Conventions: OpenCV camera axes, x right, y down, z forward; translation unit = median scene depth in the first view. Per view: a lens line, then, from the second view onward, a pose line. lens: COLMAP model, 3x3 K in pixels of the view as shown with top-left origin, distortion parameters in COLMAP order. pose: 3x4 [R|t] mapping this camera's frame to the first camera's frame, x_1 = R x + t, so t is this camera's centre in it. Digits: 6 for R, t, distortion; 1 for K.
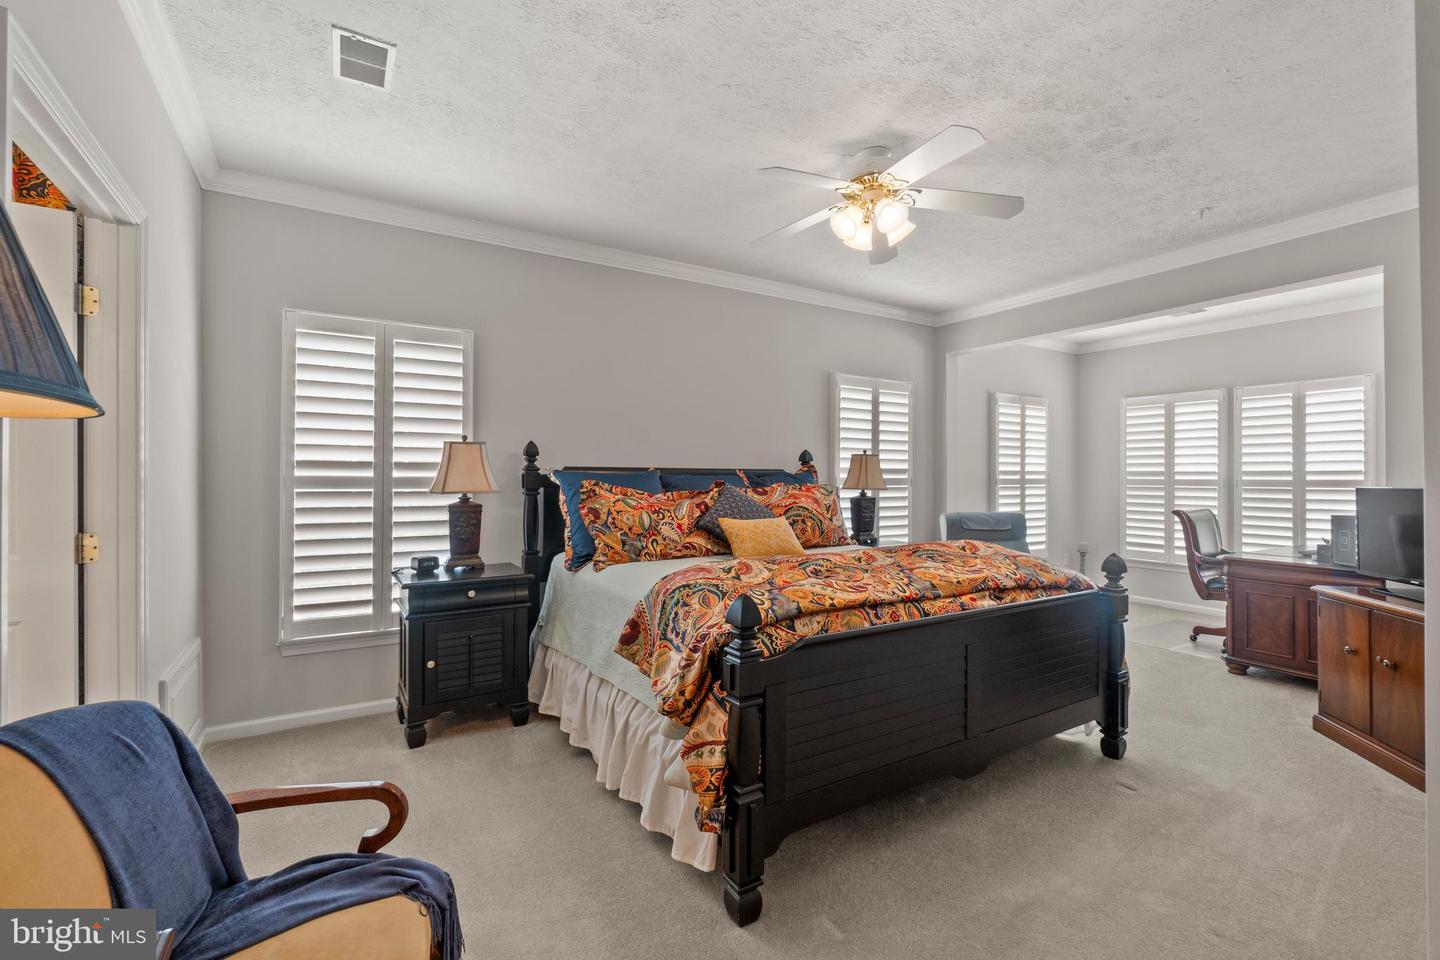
lens RADIAL K [[627.3, 0, 718.0], [0, 627.3, 477.4], [0, 0, 1]] dist [-0.006272, 0.001478]
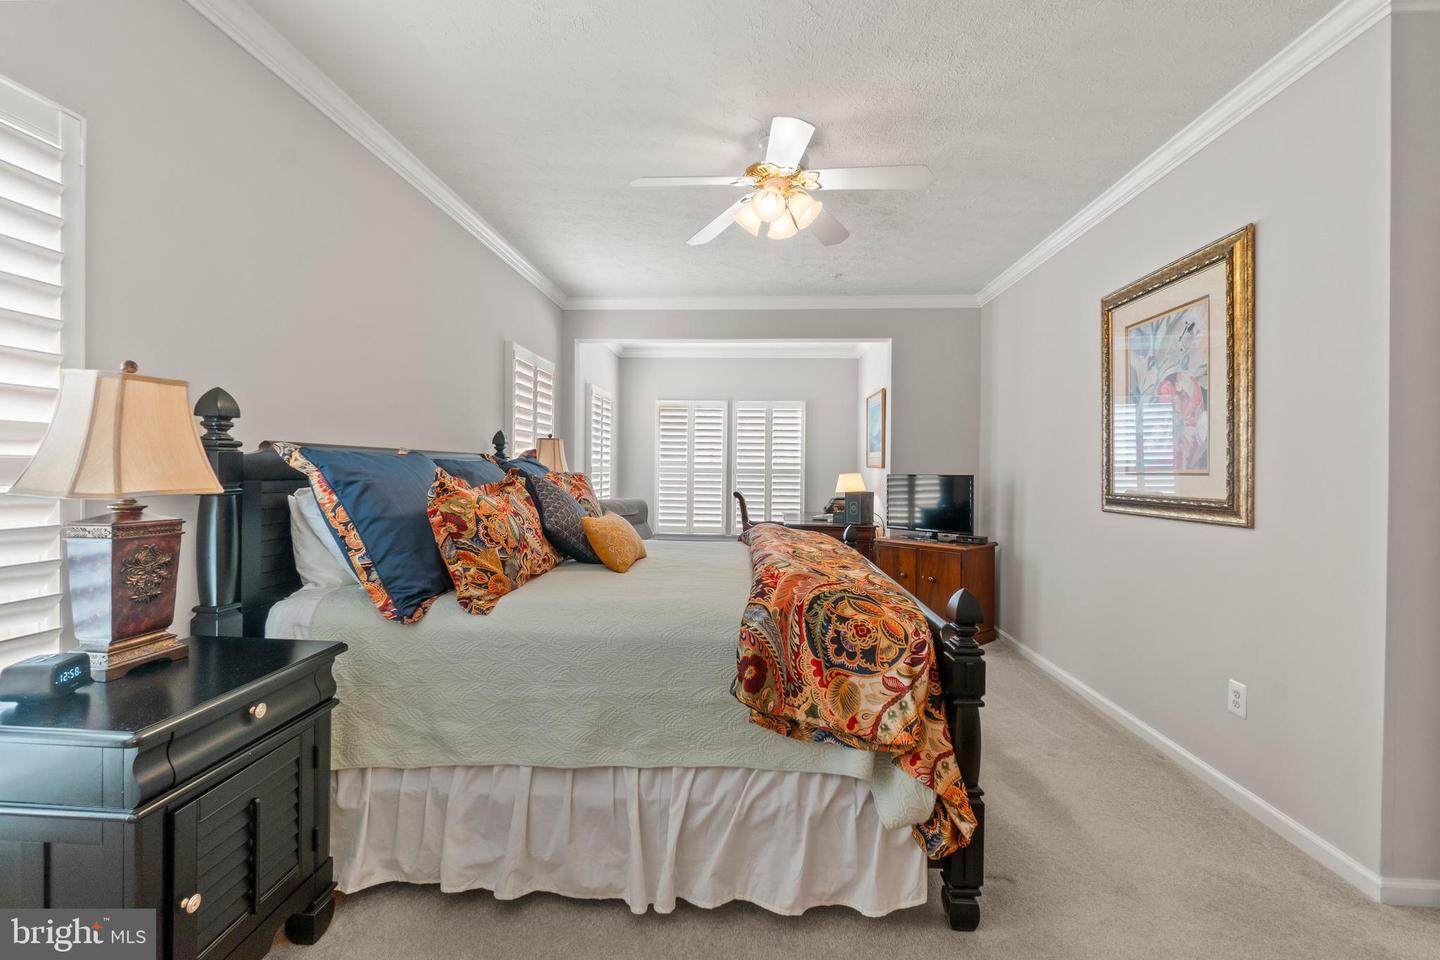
lens RADIAL K [[627.3, 0, 718.1], [0, 627.3, 474.5], [0, 0, 1]] dist [-0.006272, 0.001478]
pose [[0.572990, -0.003701, 0.819554, -0.555892], [-0.010884, 0.999867, 0.012124, 0.001089], [-0.819490, -0.015867, 0.572874, 0.439429]]
